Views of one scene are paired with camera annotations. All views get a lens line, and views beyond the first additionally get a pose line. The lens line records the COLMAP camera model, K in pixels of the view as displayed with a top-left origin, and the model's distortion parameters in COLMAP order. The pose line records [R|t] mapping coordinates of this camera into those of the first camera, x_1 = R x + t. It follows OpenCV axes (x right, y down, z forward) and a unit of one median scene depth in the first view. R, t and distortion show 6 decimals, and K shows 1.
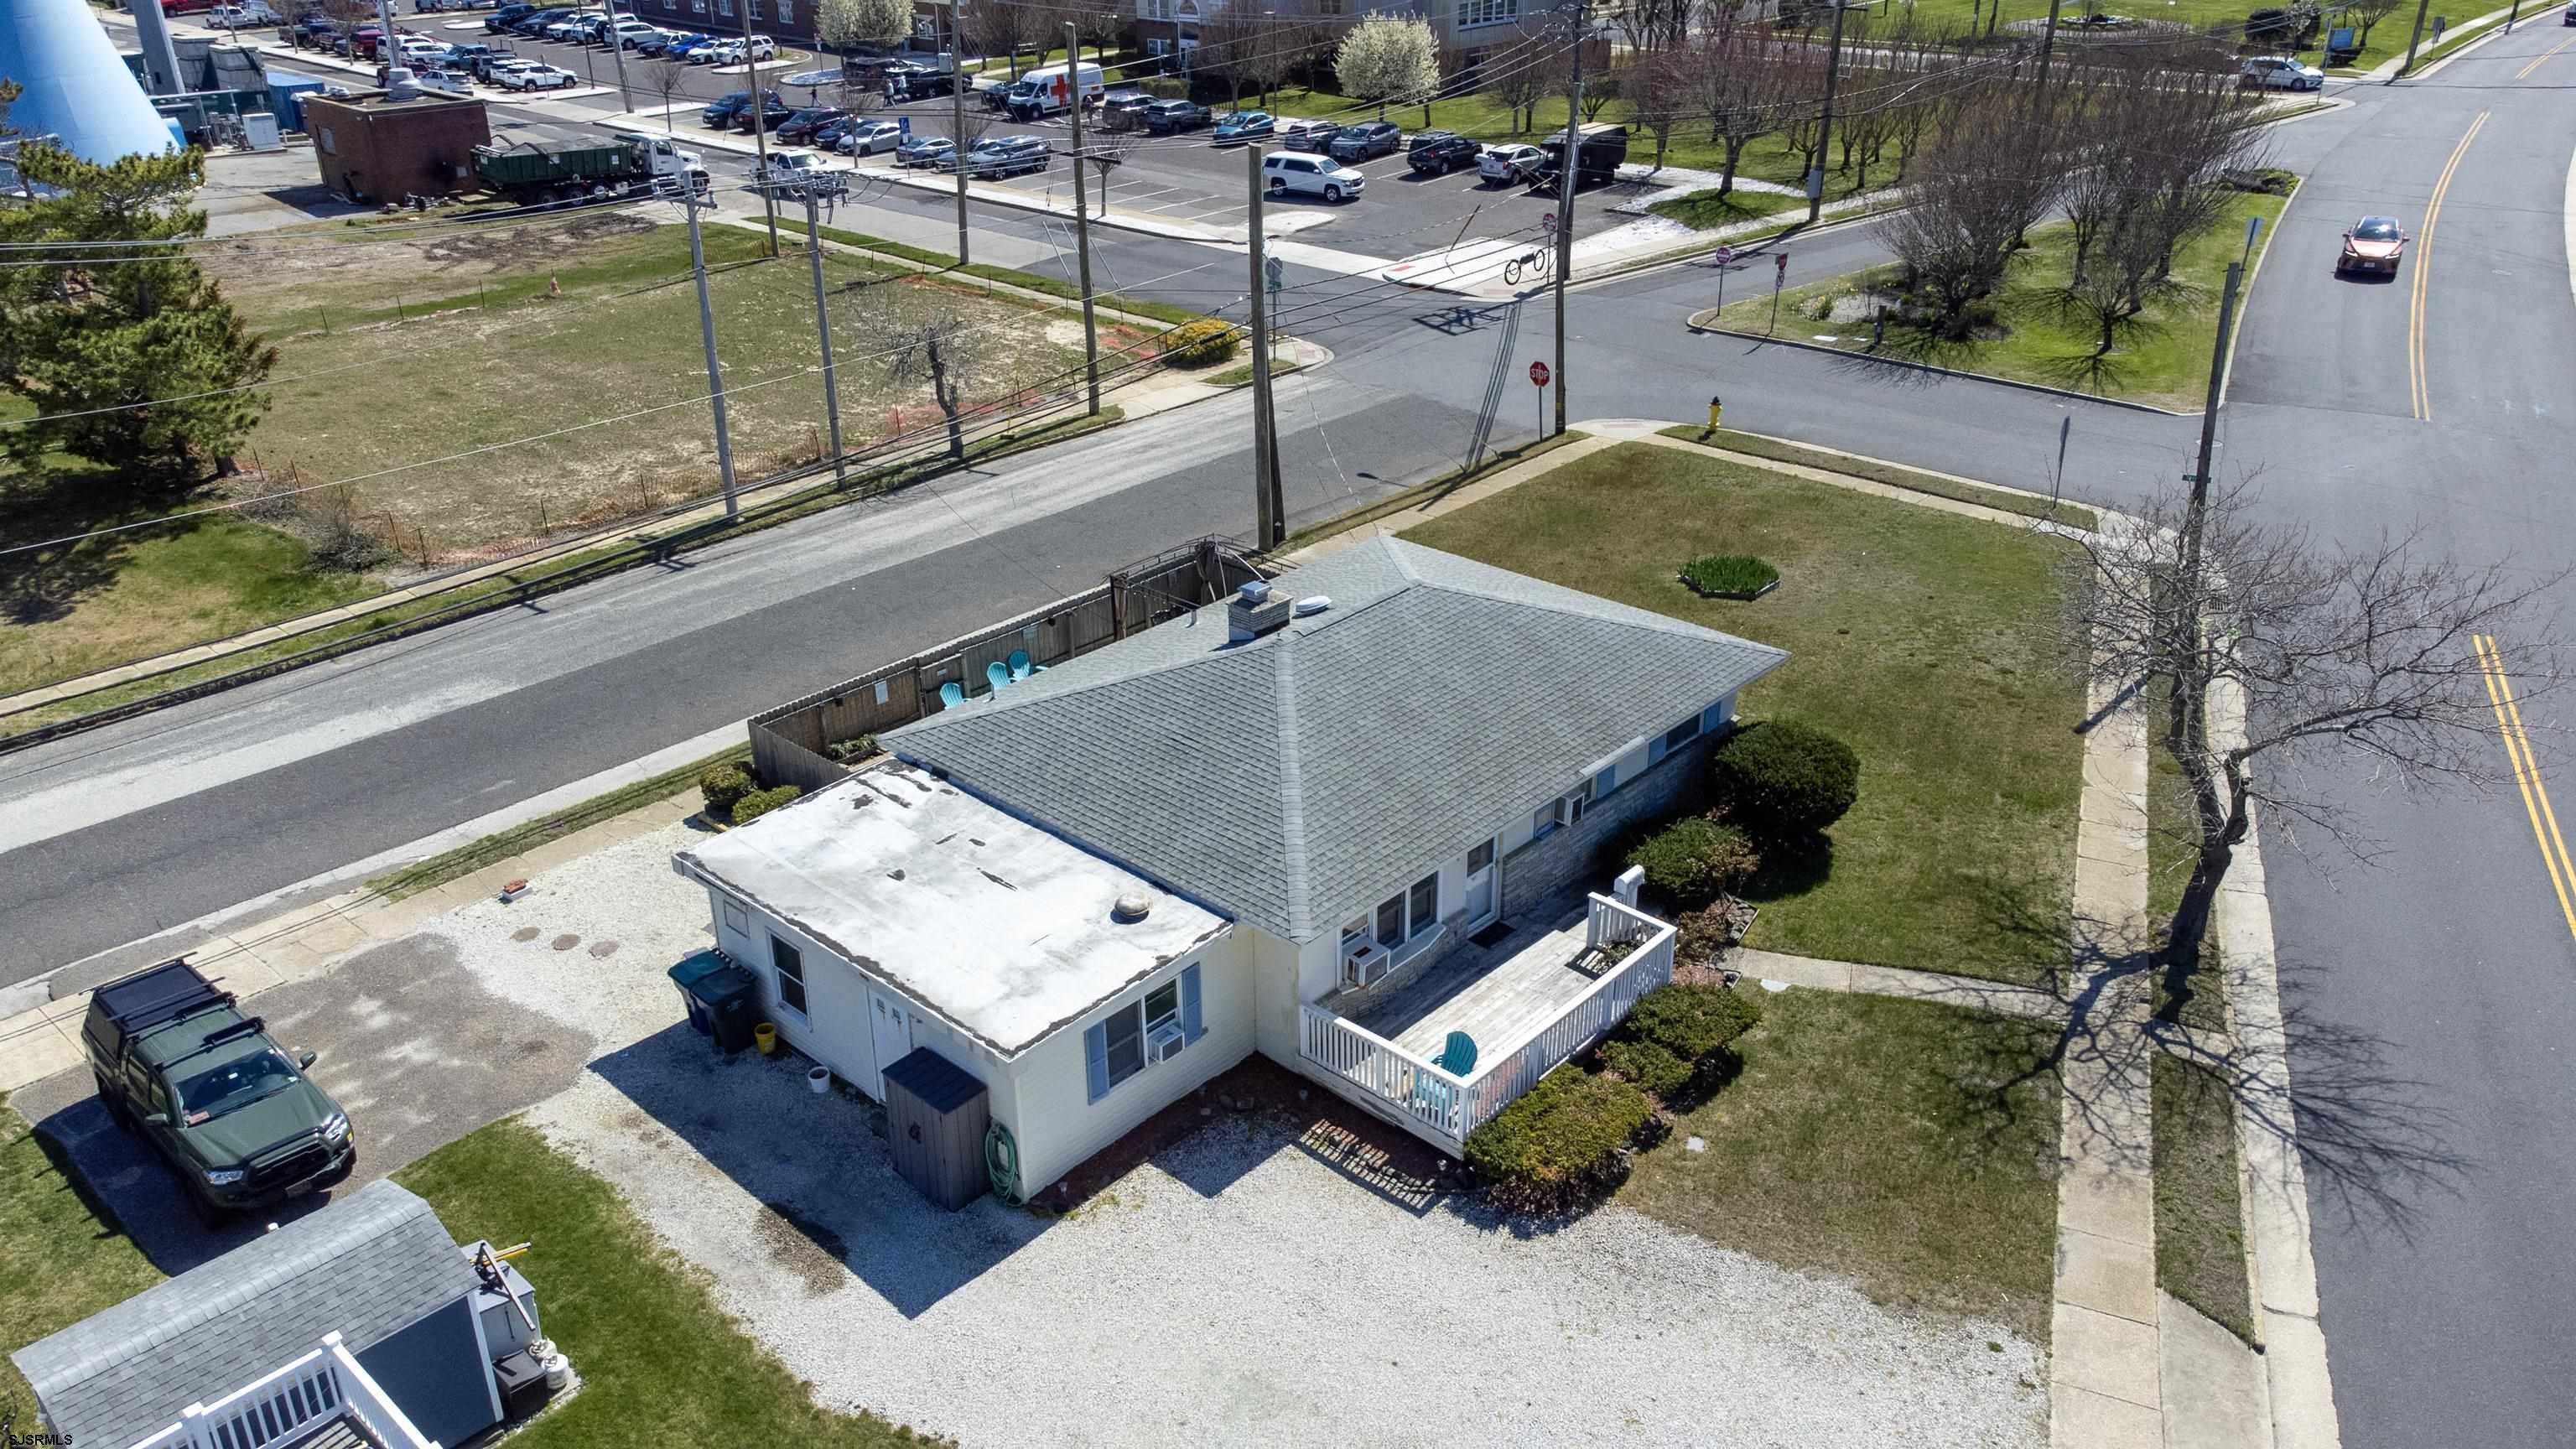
lens RADIAL K [[1896.7, 0, 1288.0], [0, 1896.7, 724.5], [0, 0, 1]] dist [0.010359, 0.097724]
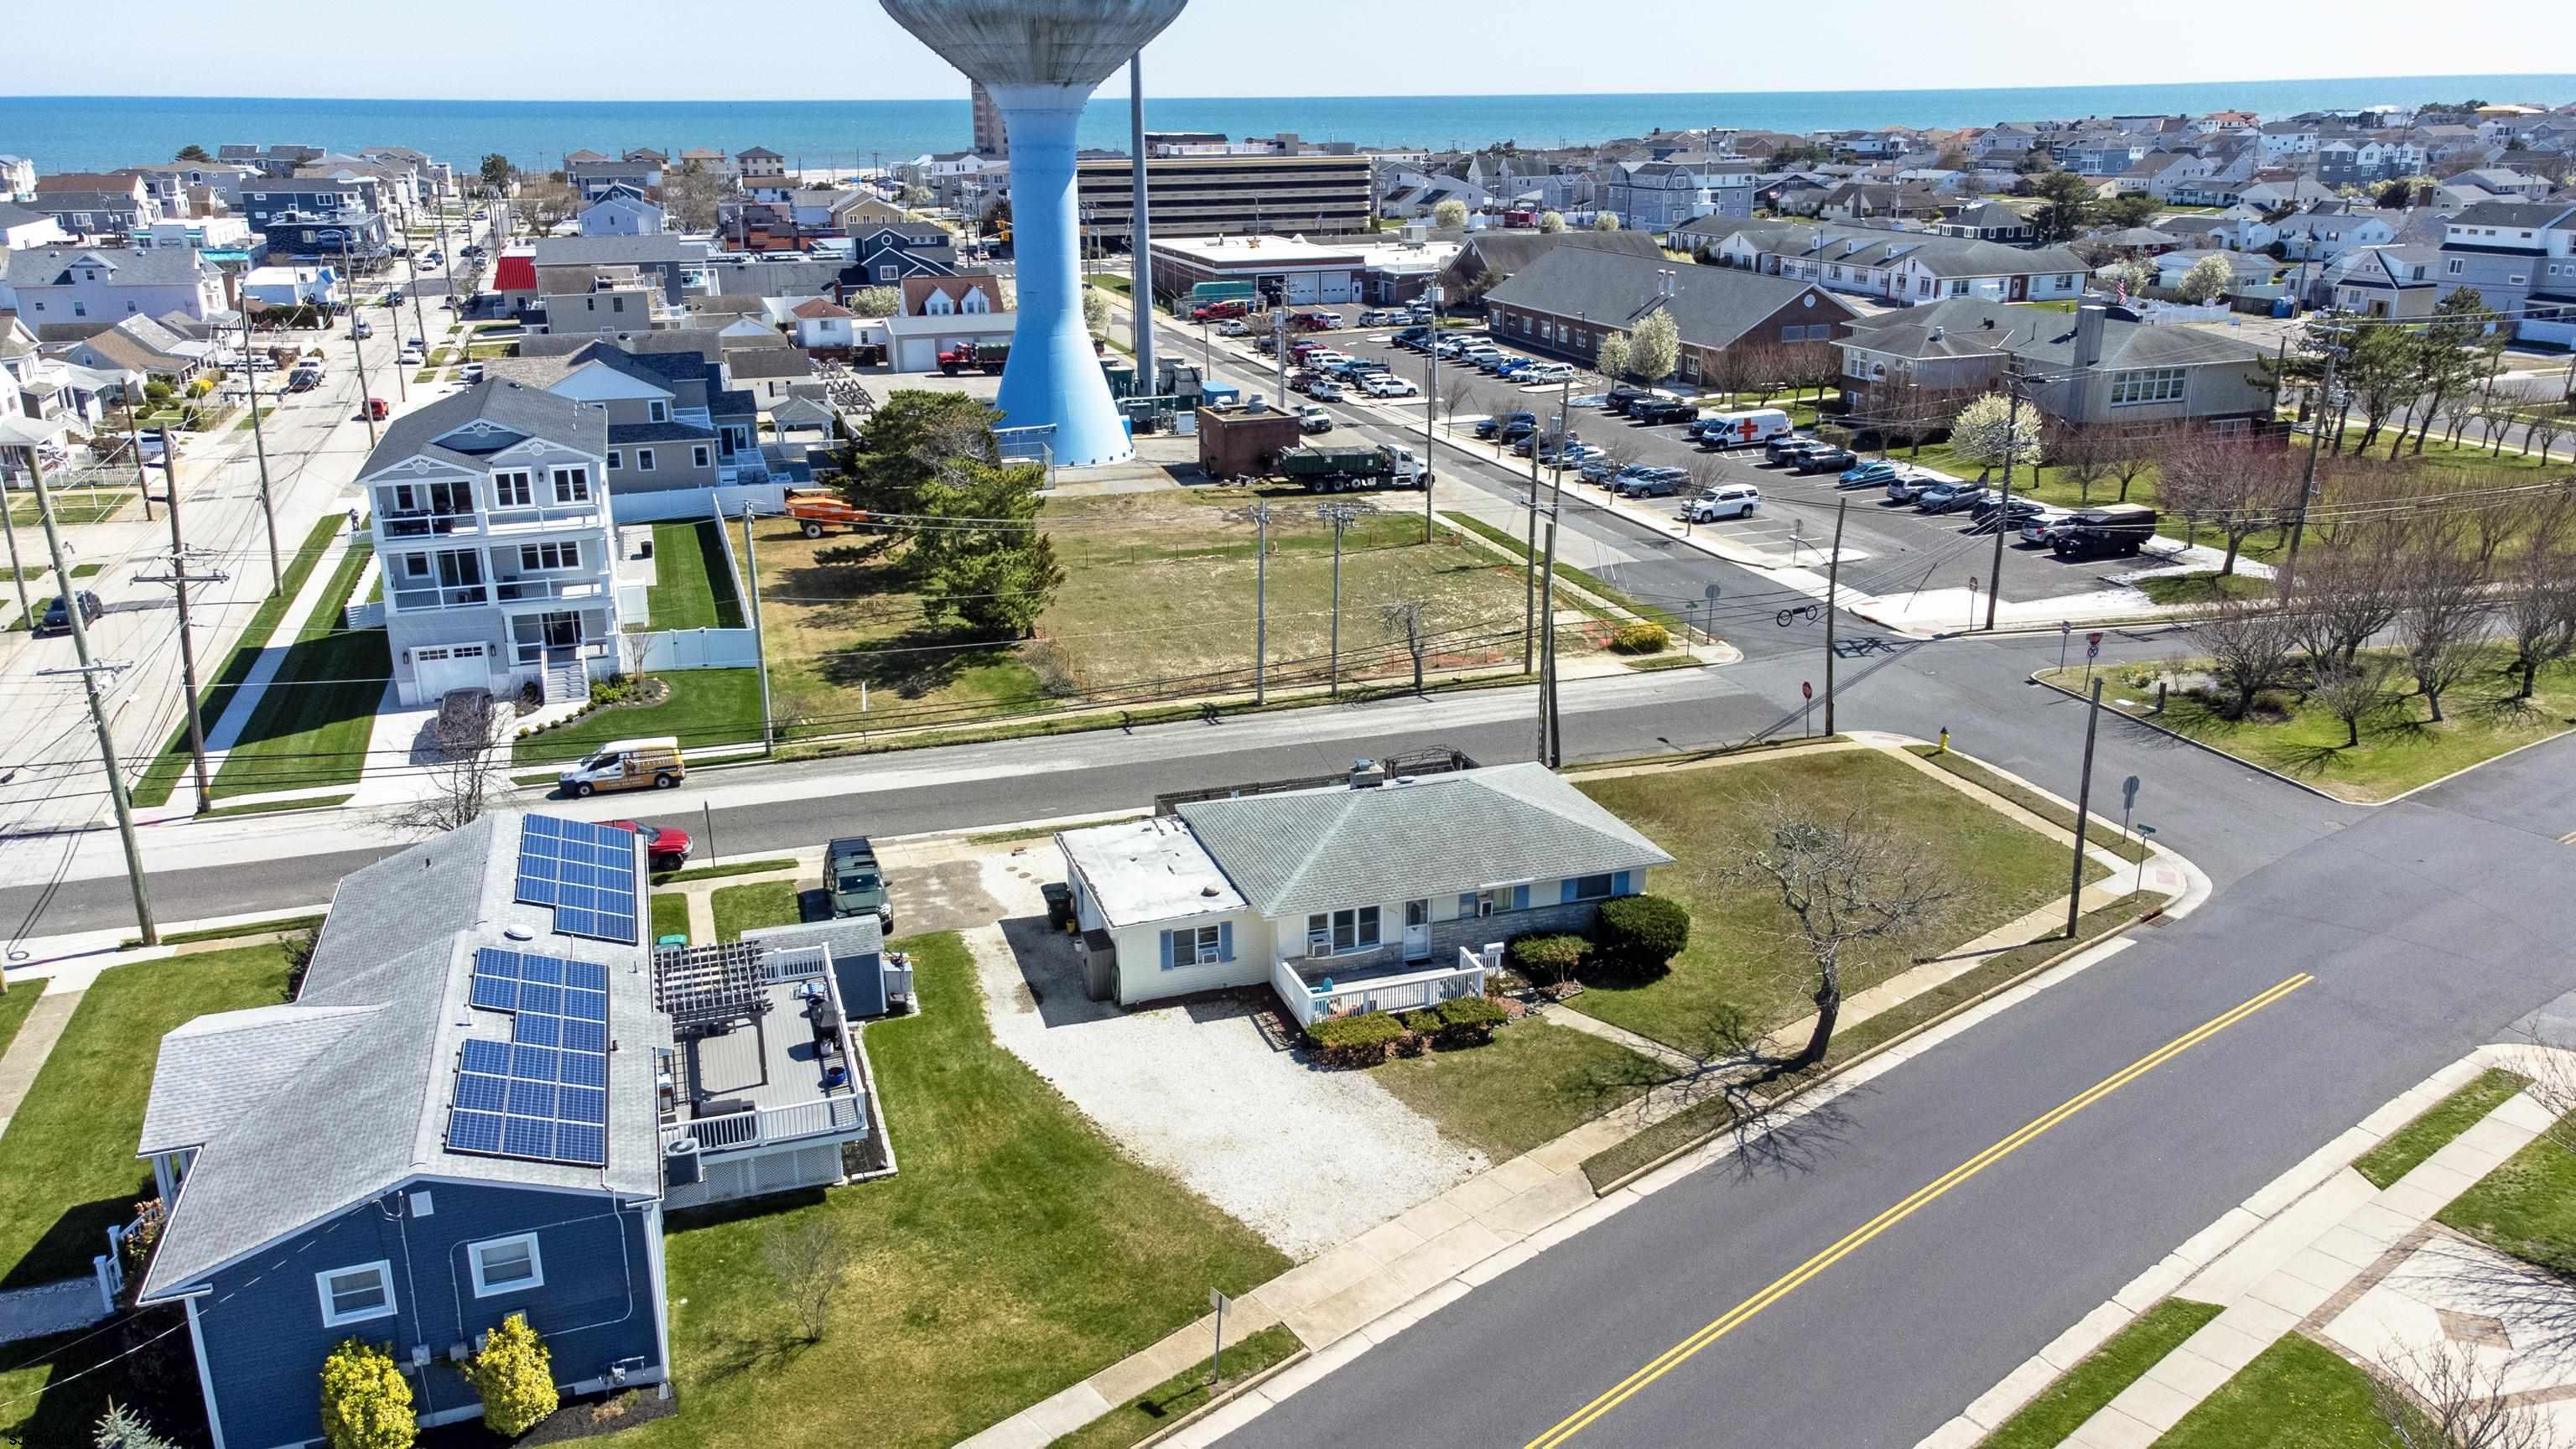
lens RADIAL K [[1896.7, 0, 1288.0], [0, 1896.7, 724.5], [0, 0, 1]] dist [0.010359, 0.097724]
pose [[0.875063, 0.155257, -0.458431, 0.498039], [-0.213487, 0.973852, -0.077694, 0.034275], [0.434381, 0.165856, 0.885327, -0.455596]]
